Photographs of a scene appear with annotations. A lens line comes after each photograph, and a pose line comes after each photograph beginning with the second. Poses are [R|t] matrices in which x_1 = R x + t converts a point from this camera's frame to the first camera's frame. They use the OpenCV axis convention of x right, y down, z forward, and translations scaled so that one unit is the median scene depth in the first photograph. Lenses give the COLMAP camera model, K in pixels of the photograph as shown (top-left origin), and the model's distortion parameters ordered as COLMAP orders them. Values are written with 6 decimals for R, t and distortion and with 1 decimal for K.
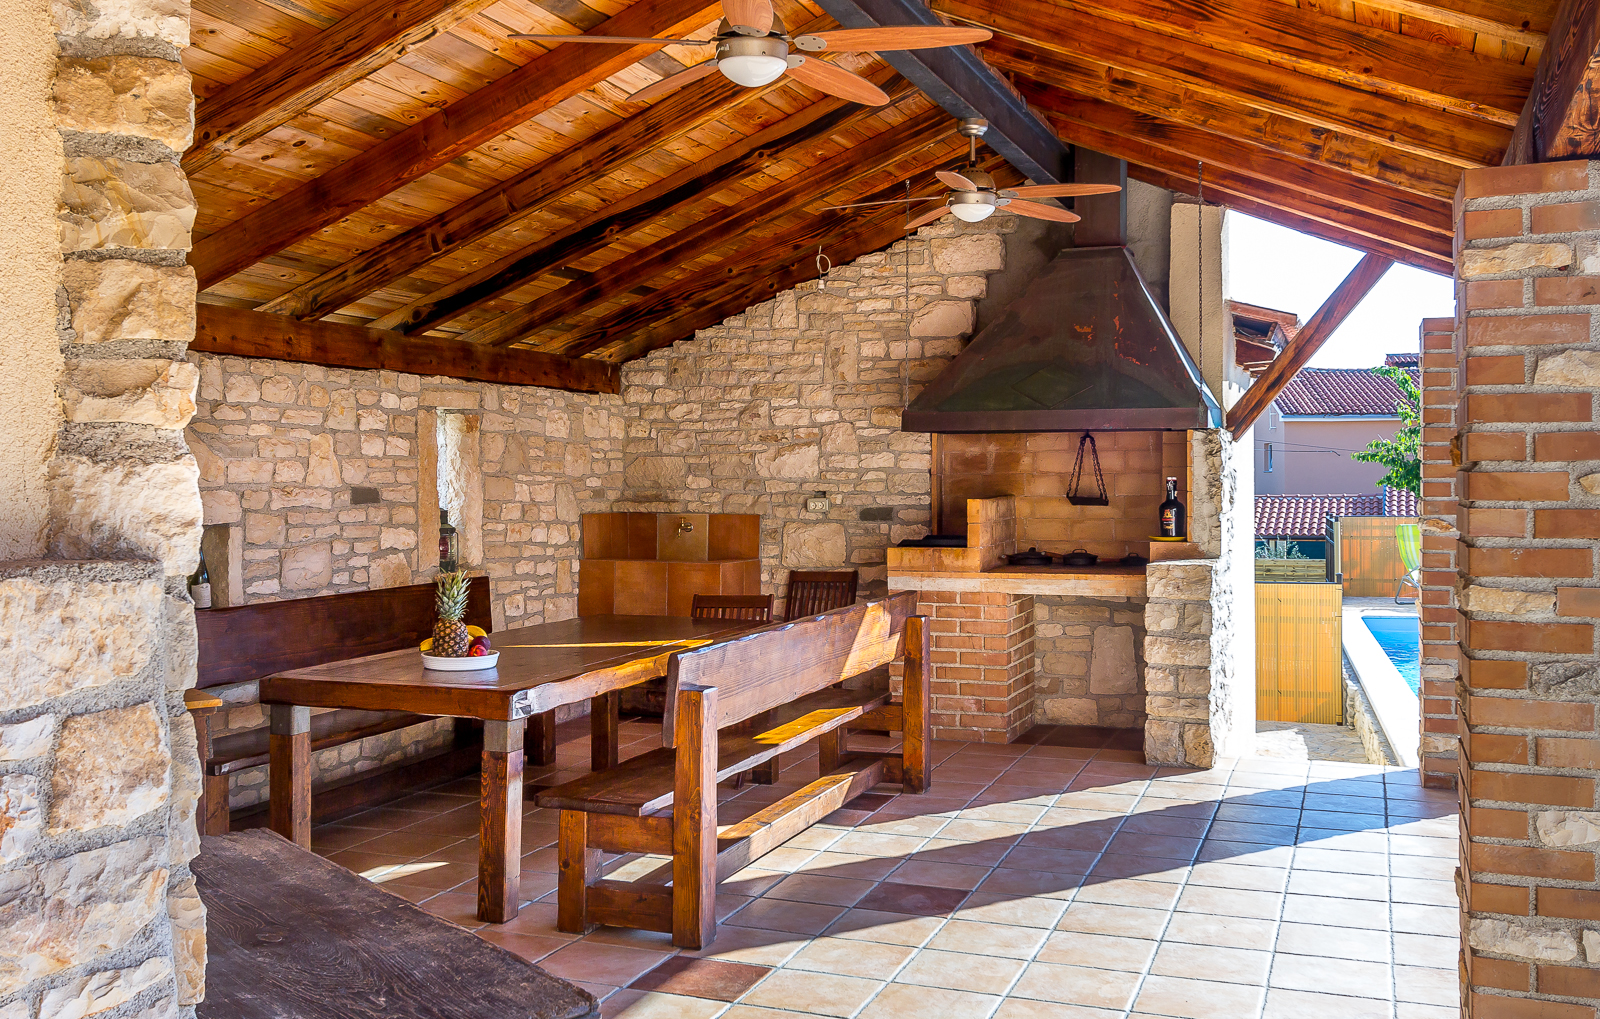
lens RADIAL K [[1584.7, 0, 812.0], [0, 1584.7, 483.1], [0, 0, 1]] dist [0.009700, 0.000000]
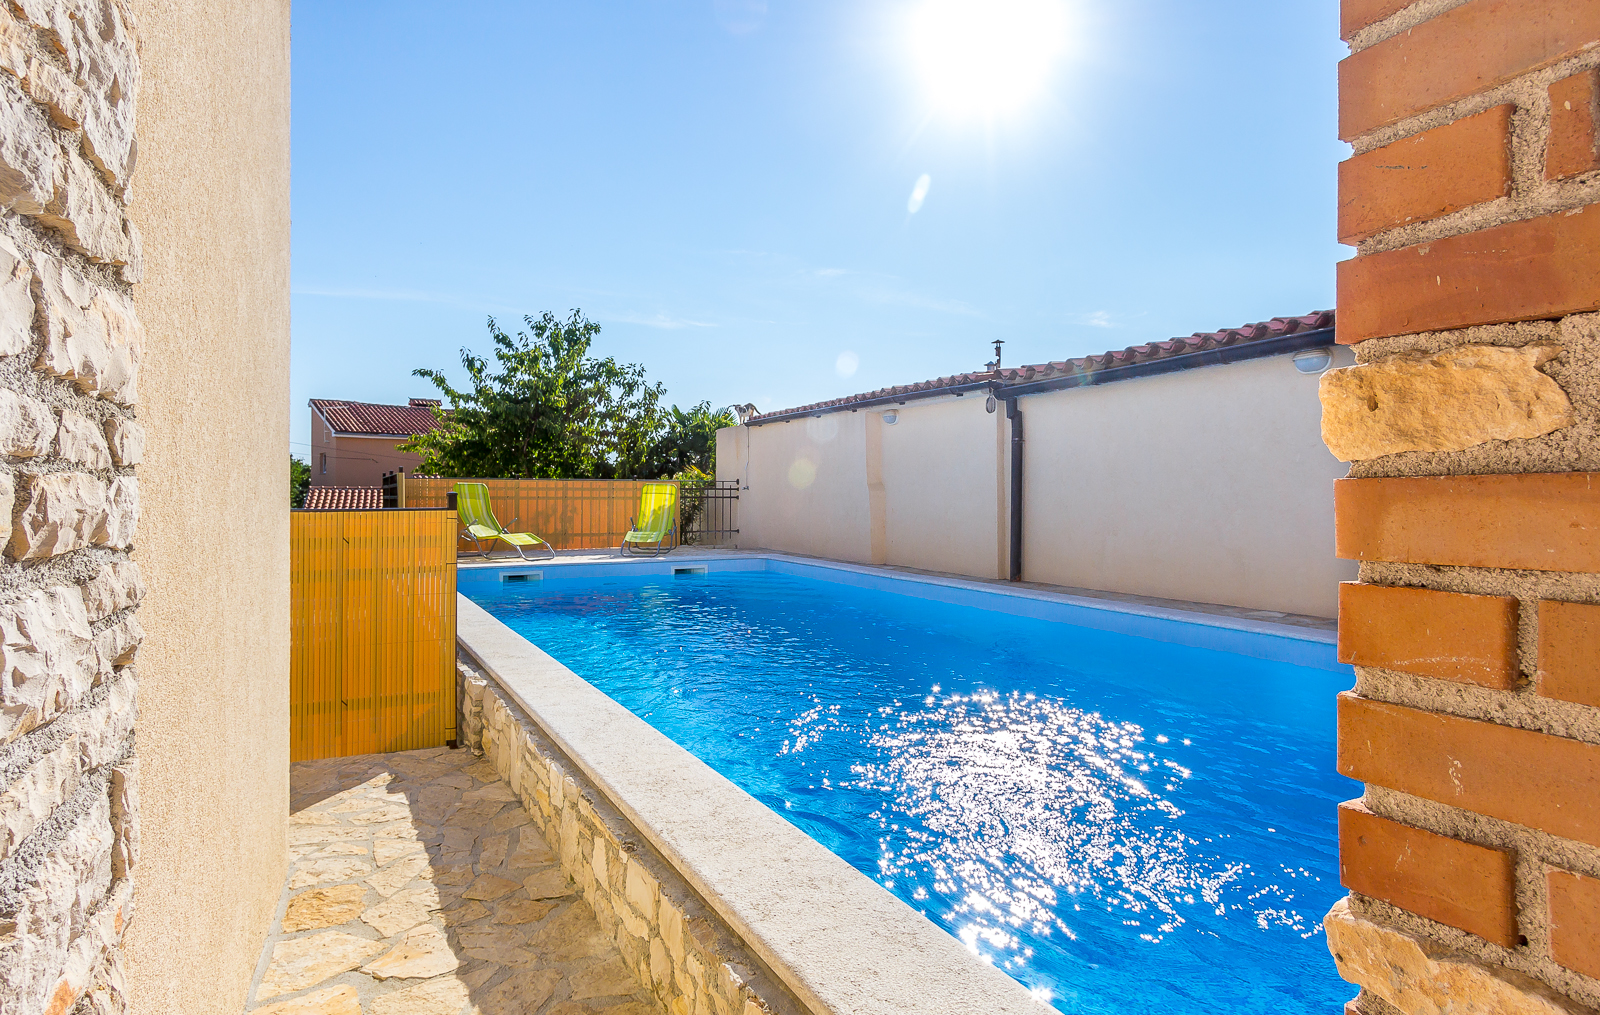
lens RADIAL K [[883.3, 0, 795.9], [0, 883.3, 488.5], [0, 0, 1]] dist [0.002785, 0.002749]
pose [[0.716805, 0.009646, 0.697207, 0.257305], [-0.001511, 0.999923, -0.012281, 0.079512], [-0.697272, 0.007749, 0.716764, 0.897229]]
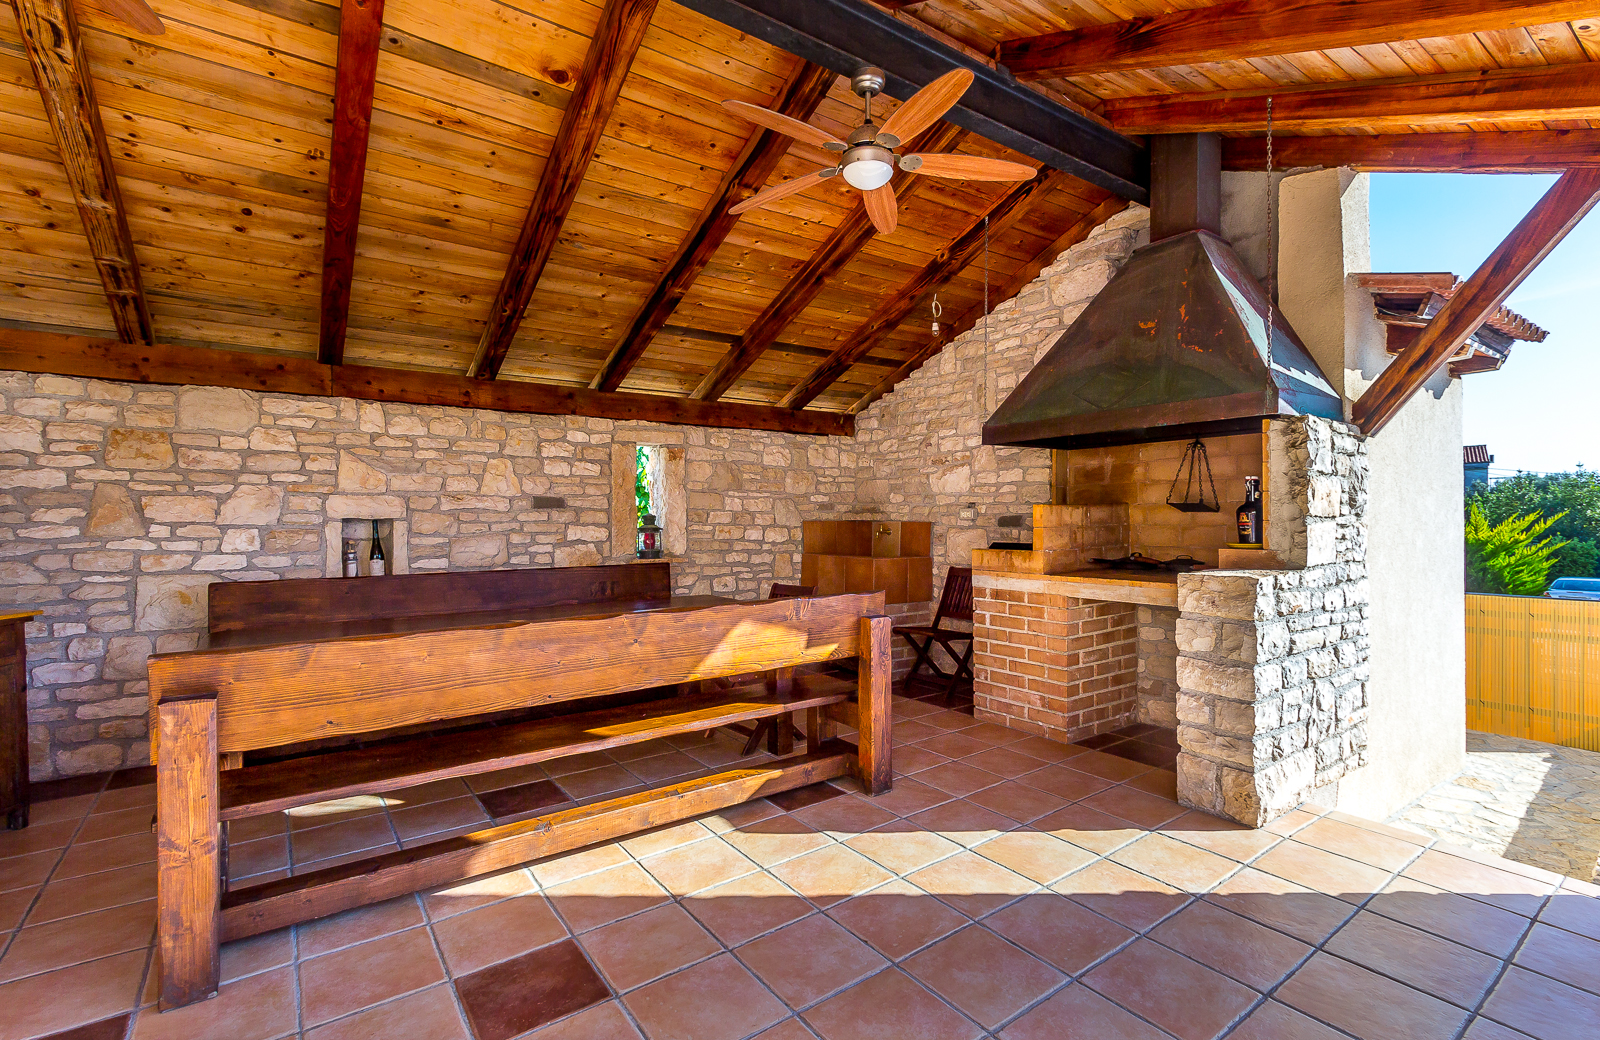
lens RADIAL K [[746.4, 0, 799.7], [0, 746.4, 521.2], [0, 0, 1]] dist [-0.000143, 0.001268]
pose [[0.825569, 0.002044, -0.564297, 0.248252], [-0.000483, 0.999996, 0.002916, 0.019830], [0.564301, -0.002134, 0.825567, 0.500528]]
